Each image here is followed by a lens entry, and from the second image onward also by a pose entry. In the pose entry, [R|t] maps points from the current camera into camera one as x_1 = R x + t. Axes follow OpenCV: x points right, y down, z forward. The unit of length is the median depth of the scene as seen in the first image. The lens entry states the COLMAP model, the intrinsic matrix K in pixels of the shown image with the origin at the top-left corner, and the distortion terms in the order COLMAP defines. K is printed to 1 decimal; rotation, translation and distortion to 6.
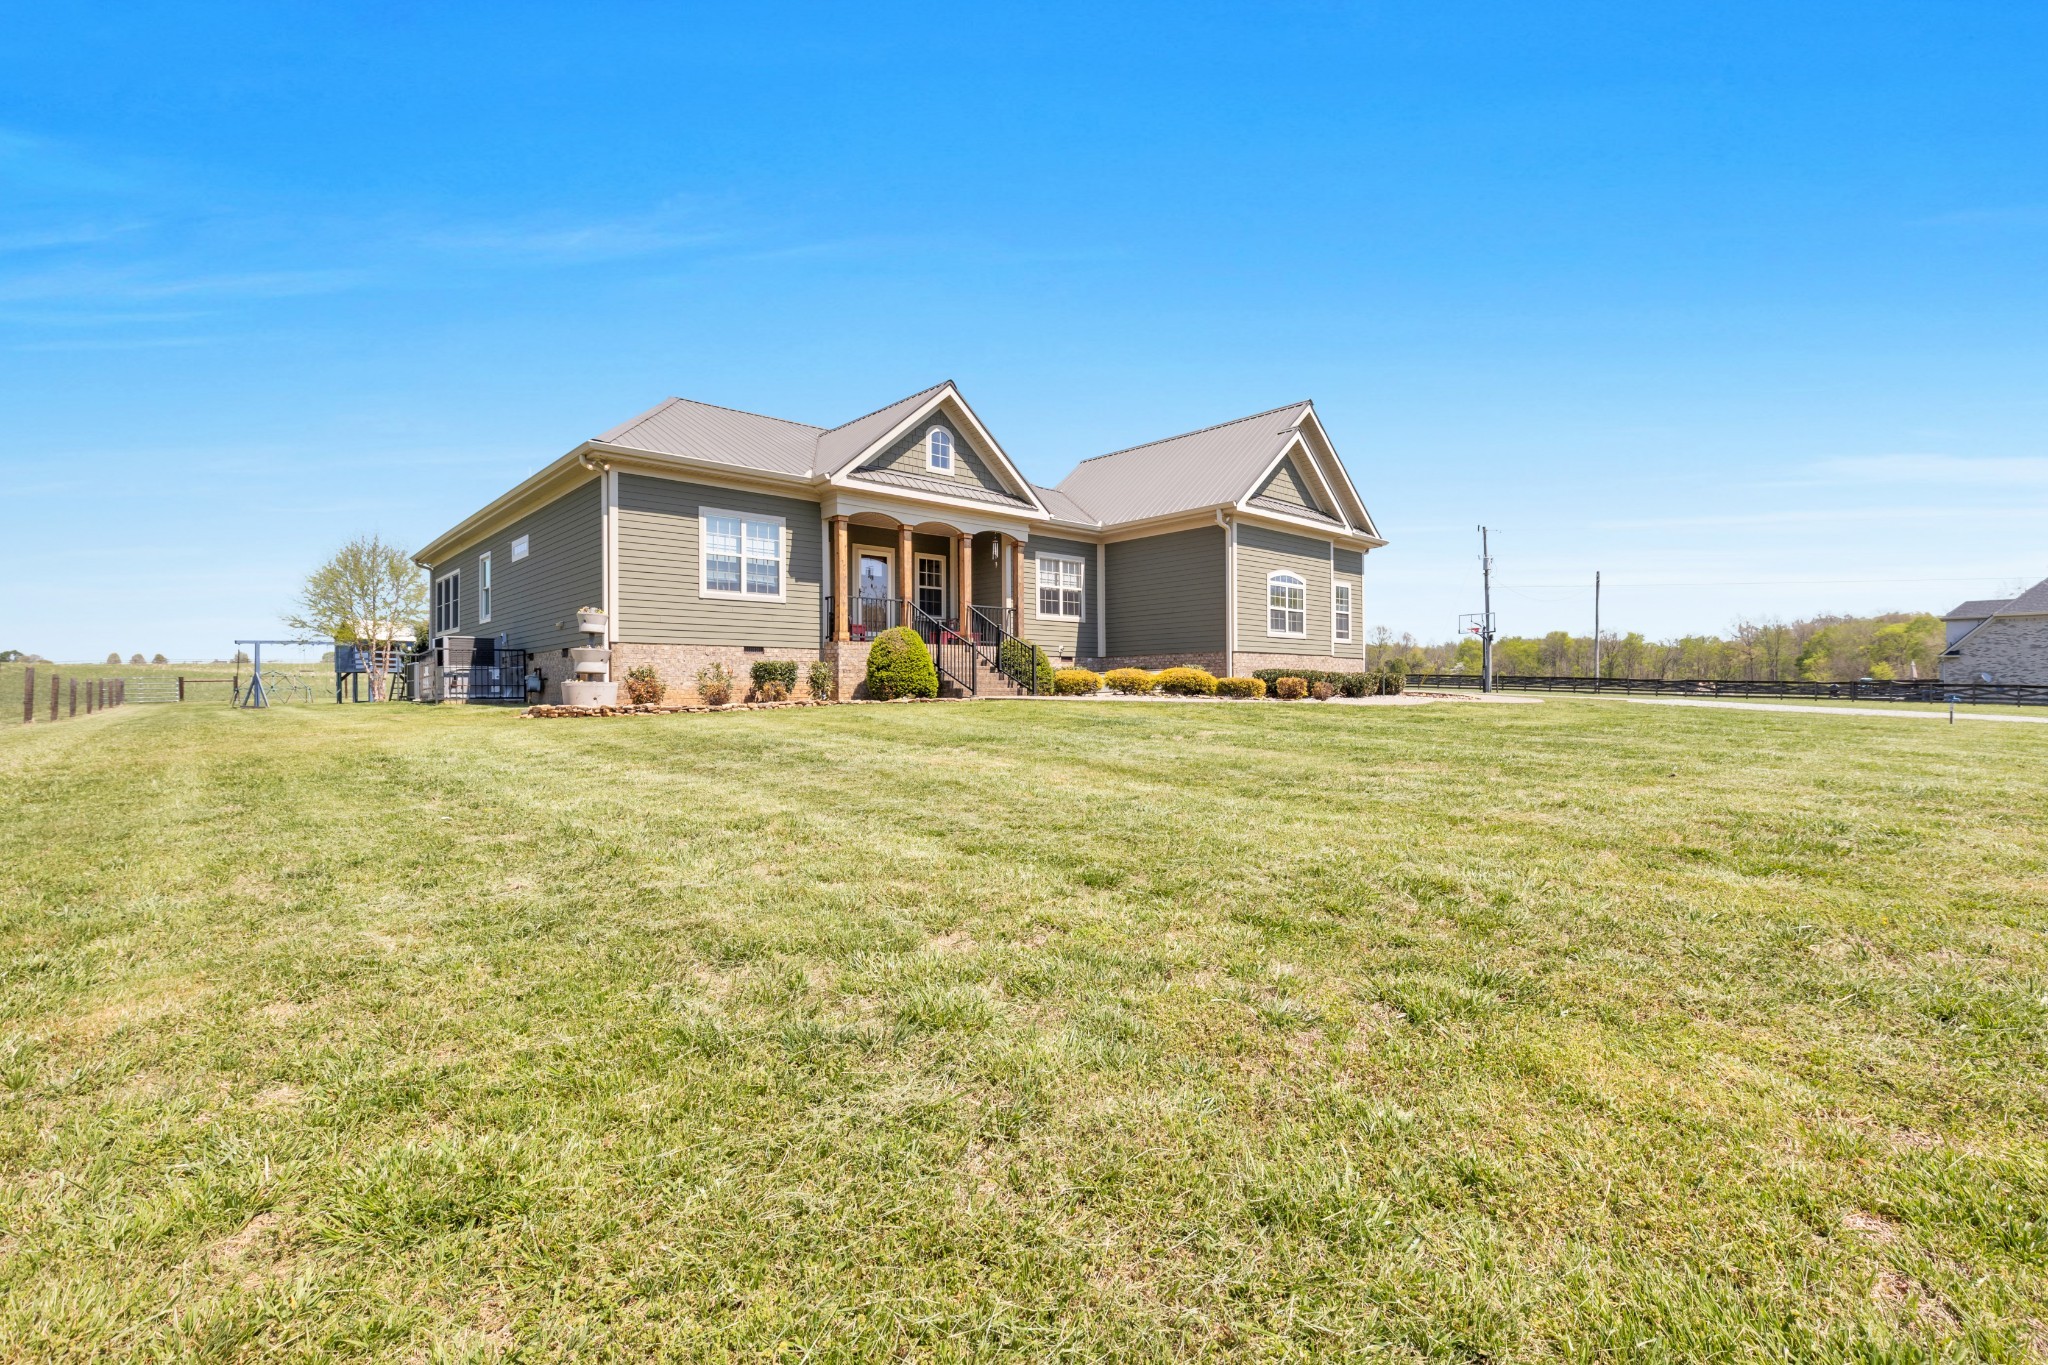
lens RADIAL K [[927.5, 0, 1019.5], [0, 927.5, 679.3], [0, 0, 1]] dist [-0.007293, 0.000458]
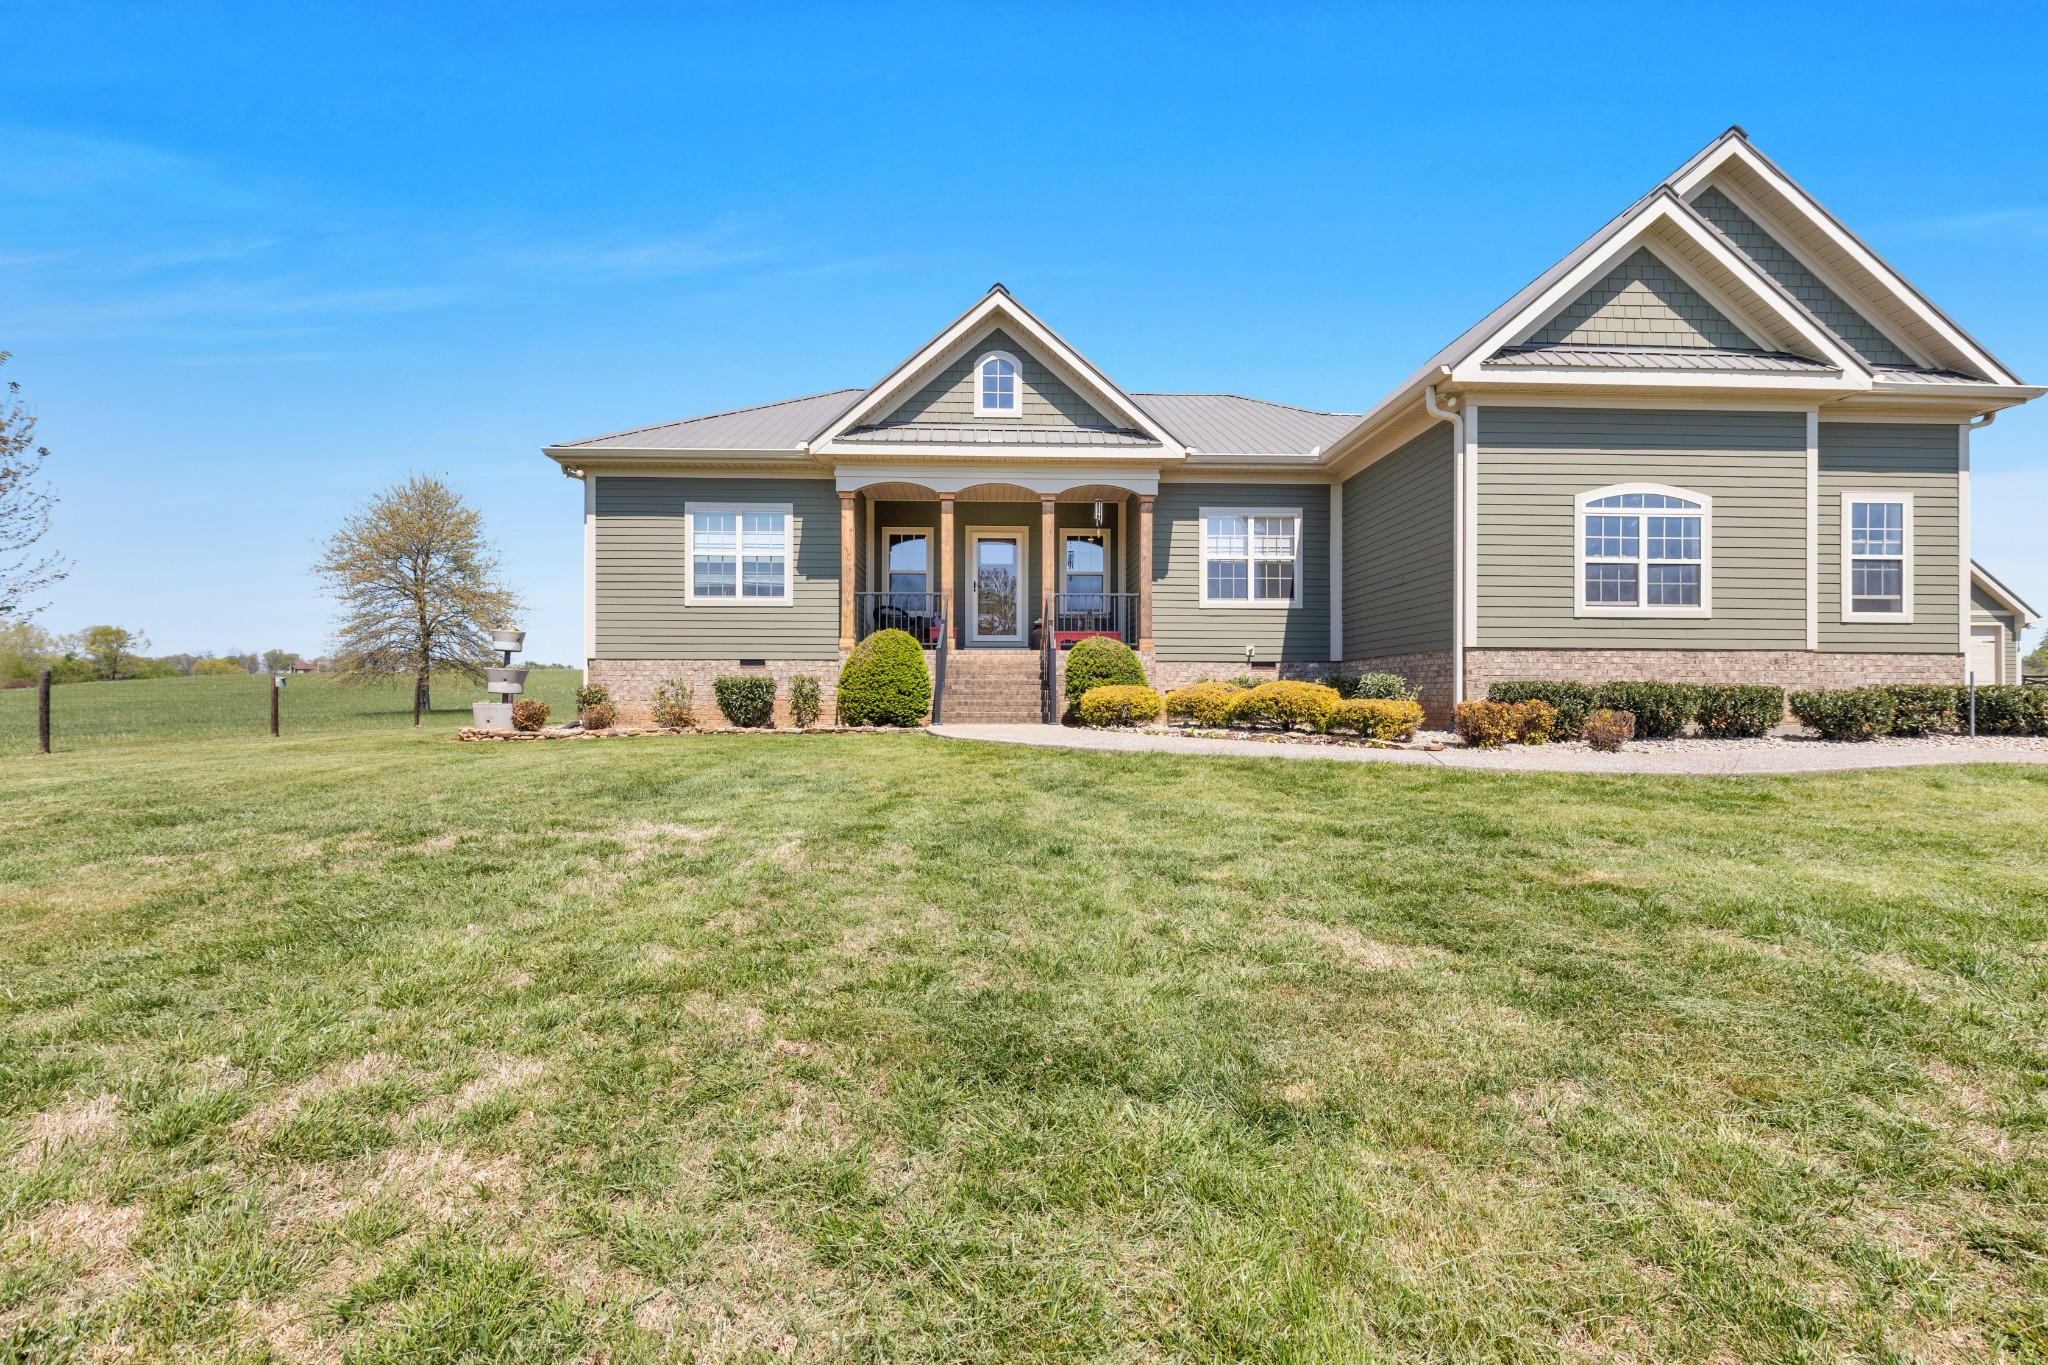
lens RADIAL K [[927.5, 0, 1013.7], [0, 927.5, 693.1], [0, 0, 1]] dist [-0.007293, 0.000458]
pose [[0.764832, 0.004850, -0.644212, 0.367749], [0.003617, 0.999924, 0.011822, -0.011422], [0.644220, -0.011371, 0.764756, 0.414717]]
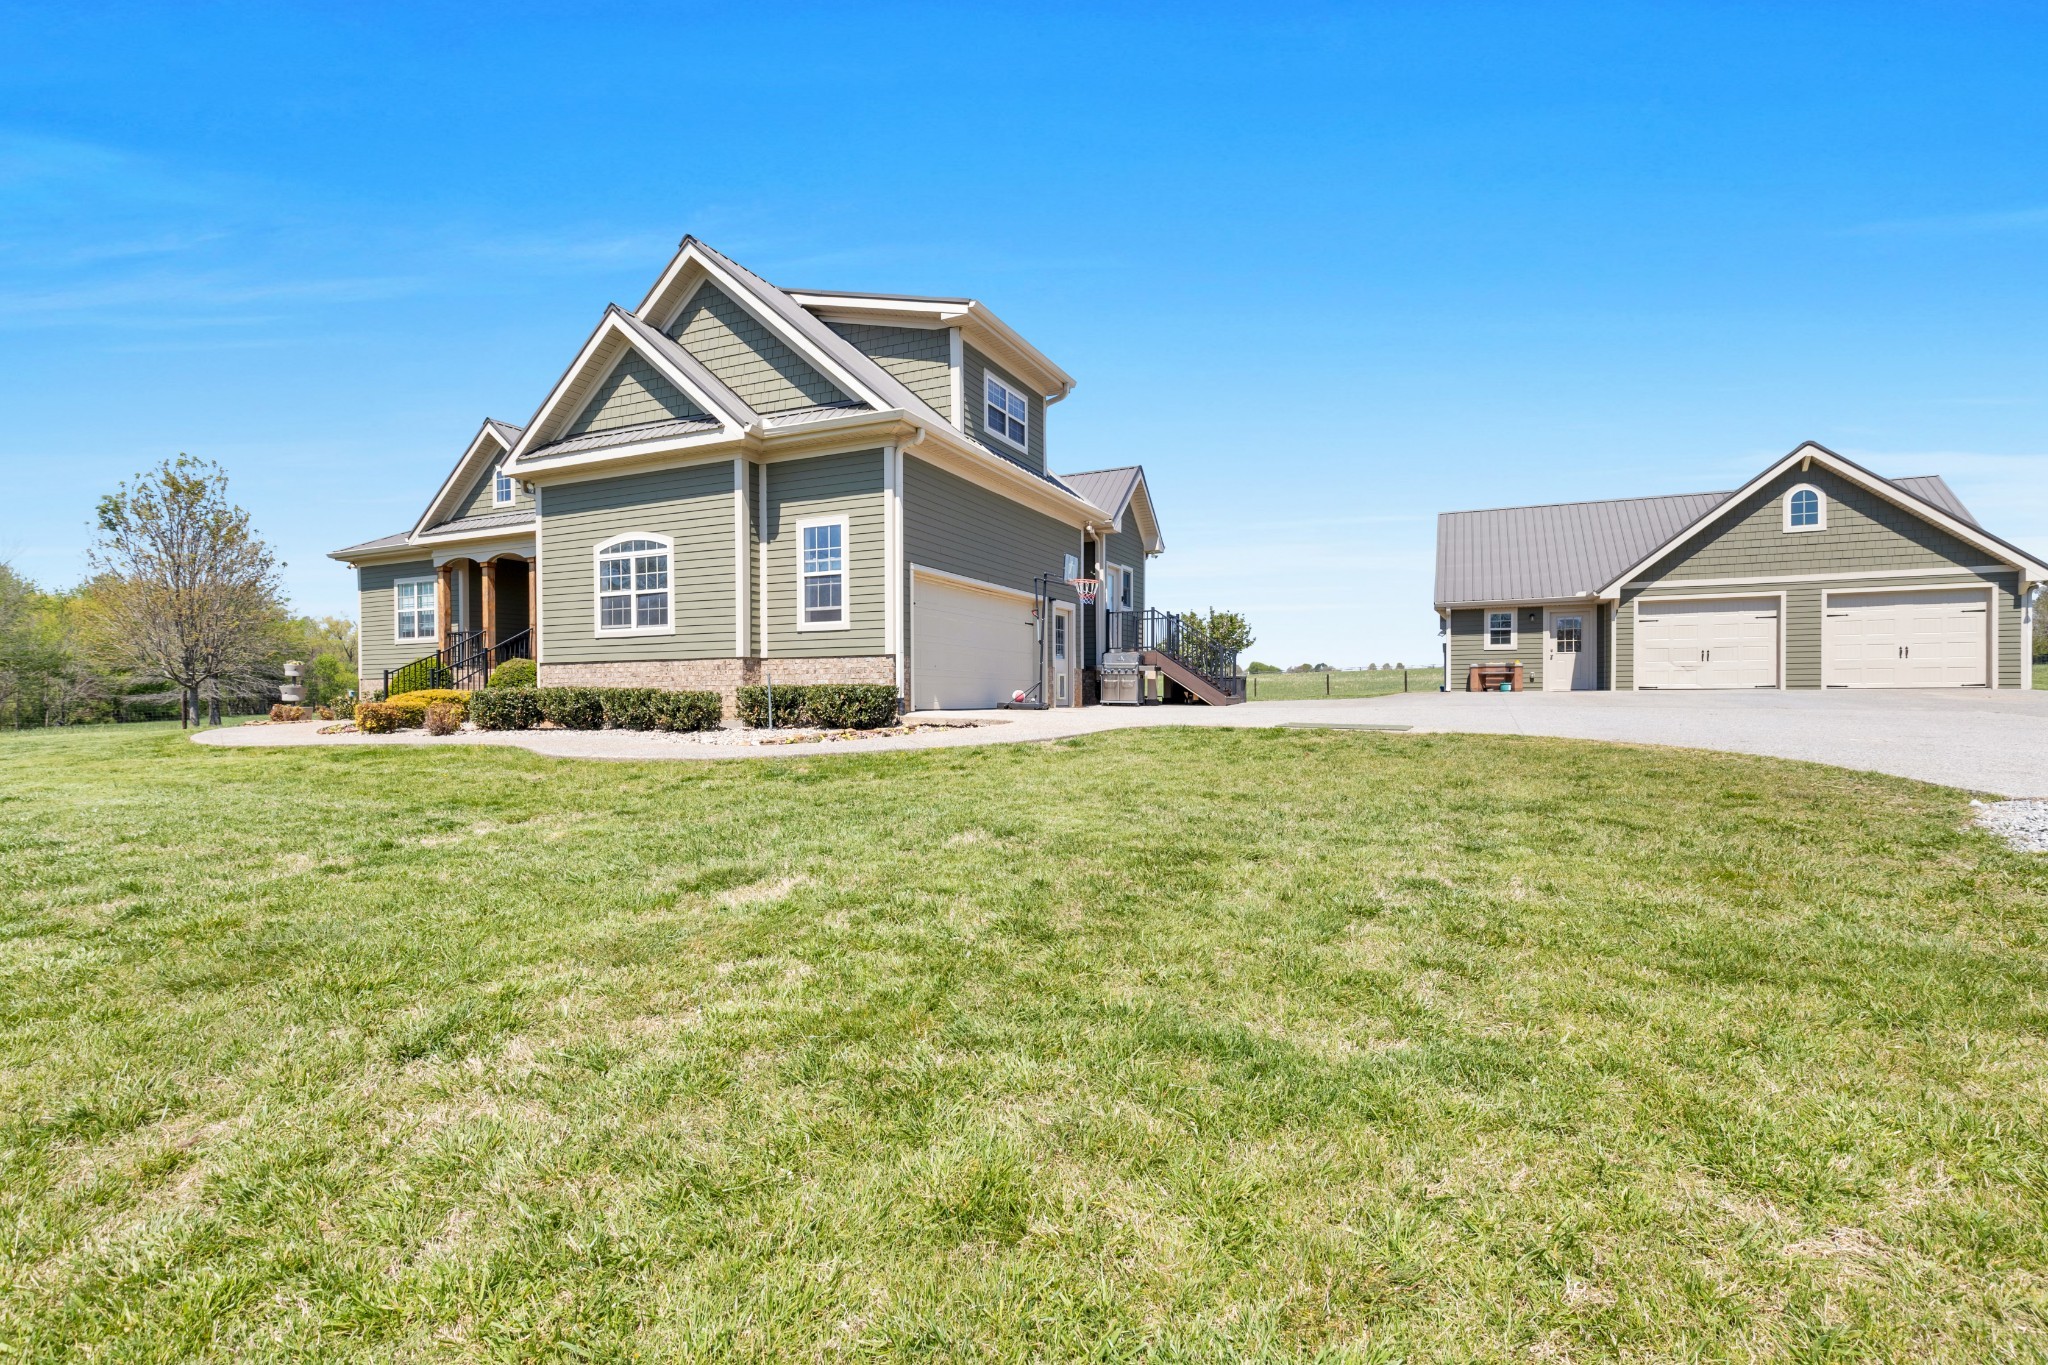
lens RADIAL K [[927.5, 0, 1028.0], [0, 927.5, 704.3], [0, 0, 1]] dist [-0.007293, 0.000458]
pose [[0.401387, 0.007611, -0.915877, 1.043010], [0.019210, 0.999676, 0.016726, -0.002725], [0.915707, -0.024308, 0.401111, 1.039099]]
